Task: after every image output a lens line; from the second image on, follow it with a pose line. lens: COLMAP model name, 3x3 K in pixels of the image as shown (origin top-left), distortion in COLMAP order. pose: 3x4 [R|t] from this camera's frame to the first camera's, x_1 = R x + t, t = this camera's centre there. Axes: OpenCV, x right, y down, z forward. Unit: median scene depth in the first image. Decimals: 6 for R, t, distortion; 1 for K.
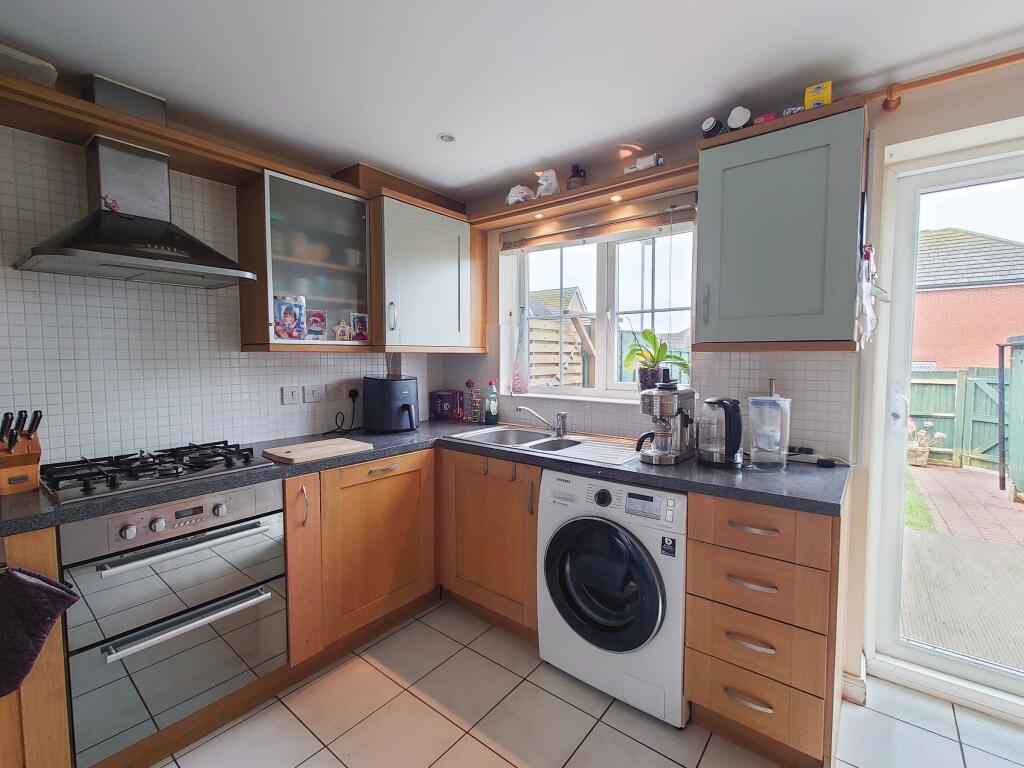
lens RADIAL K [[461.1, 0, 507.9], [0, 461.1, 383.5], [0, 0, 1]] dist [0.000464, 0.000910]
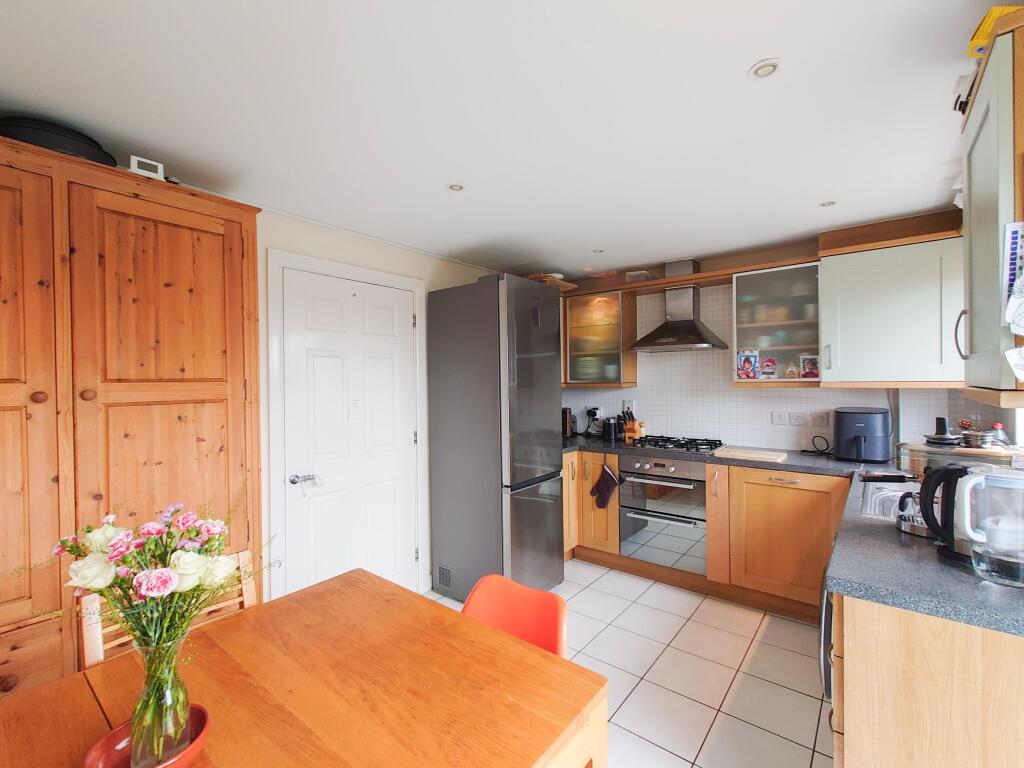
lens RADIAL K [[461.1, 0, 514.9], [0, 461.1, 383.2], [0, 0, 1]] dist [0.000464, 0.000910]
pose [[0.001873, 0.002565, -0.999995, 0.895218], [-0.054034, 0.998536, 0.002460, -0.038675], [0.998537, 0.054029, 0.002009, 0.210436]]
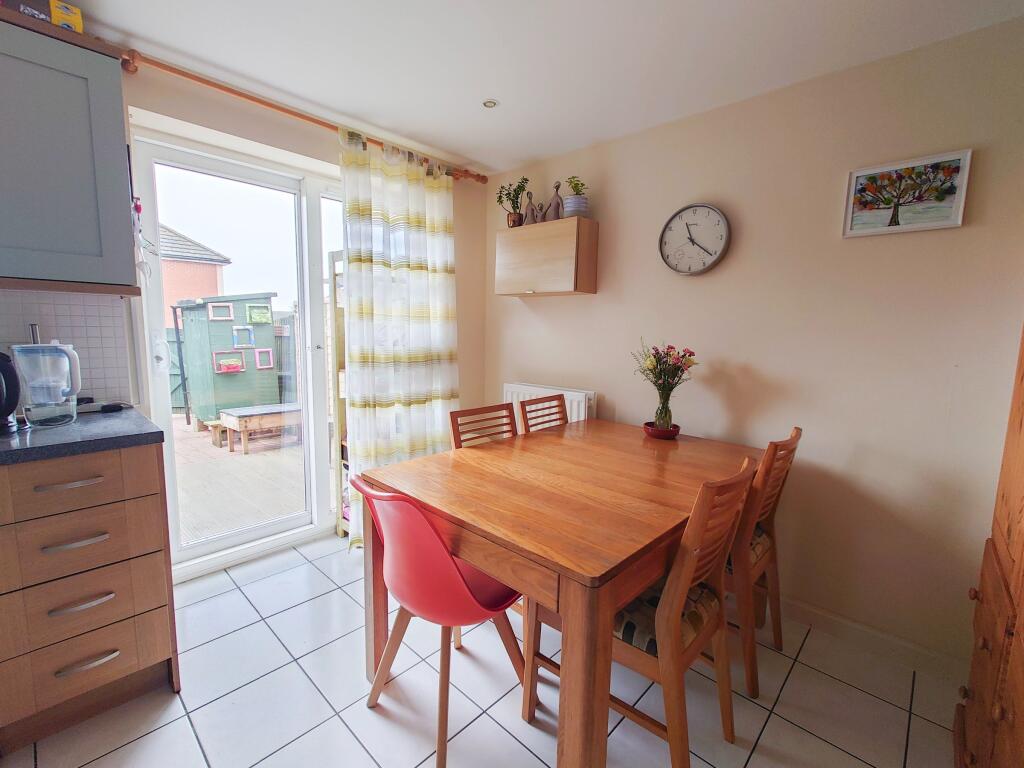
lens RADIAL K [[461.1, 0, 516.1], [0, 461.1, 391.8], [0, 0, 1]] dist [0.000464, 0.000910]
pose [[0.077882, -0.132780, 0.988081, -0.272743], [0.039413, 0.990727, 0.130029, 0.044871], [-0.996183, 0.028816, 0.082393, 0.029569]]
